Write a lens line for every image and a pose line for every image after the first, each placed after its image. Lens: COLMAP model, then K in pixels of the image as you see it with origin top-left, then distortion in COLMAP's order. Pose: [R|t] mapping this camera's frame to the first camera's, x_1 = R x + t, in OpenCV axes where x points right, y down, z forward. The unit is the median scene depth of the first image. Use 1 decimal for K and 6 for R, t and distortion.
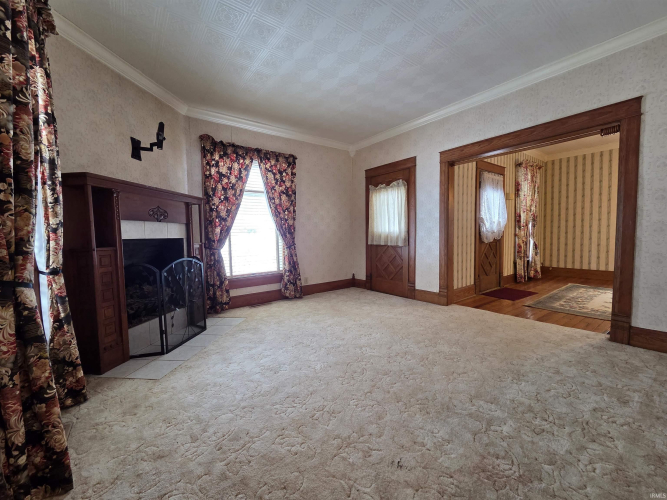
lens RADIAL K [[274.7, 0, 330.8], [0, 274.7, 248.9], [0, 0, 1]] dist [-0.001255, -0.000454]
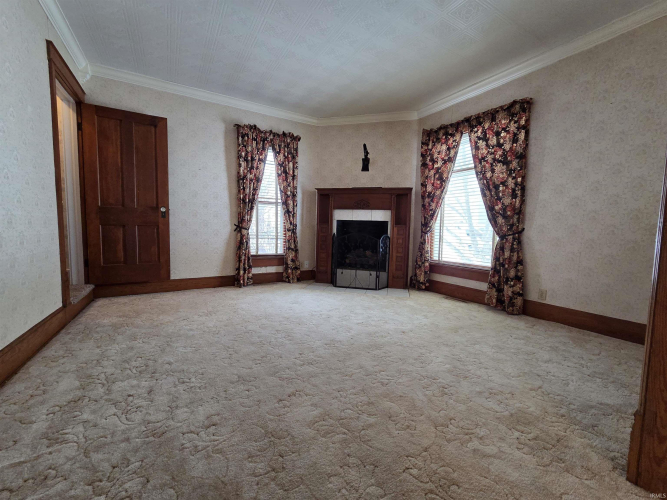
lens RADIAL K [[274.7, 0, 331.2], [0, 274.7, 249.9], [0, 0, 1]] dist [-0.001255, -0.000454]
pose [[-0.114742, 0.096826, -0.988665, 0.663511], [-0.073762, 0.991661, 0.105680, -0.016219], [0.990653, 0.085052, -0.106643, 0.703697]]
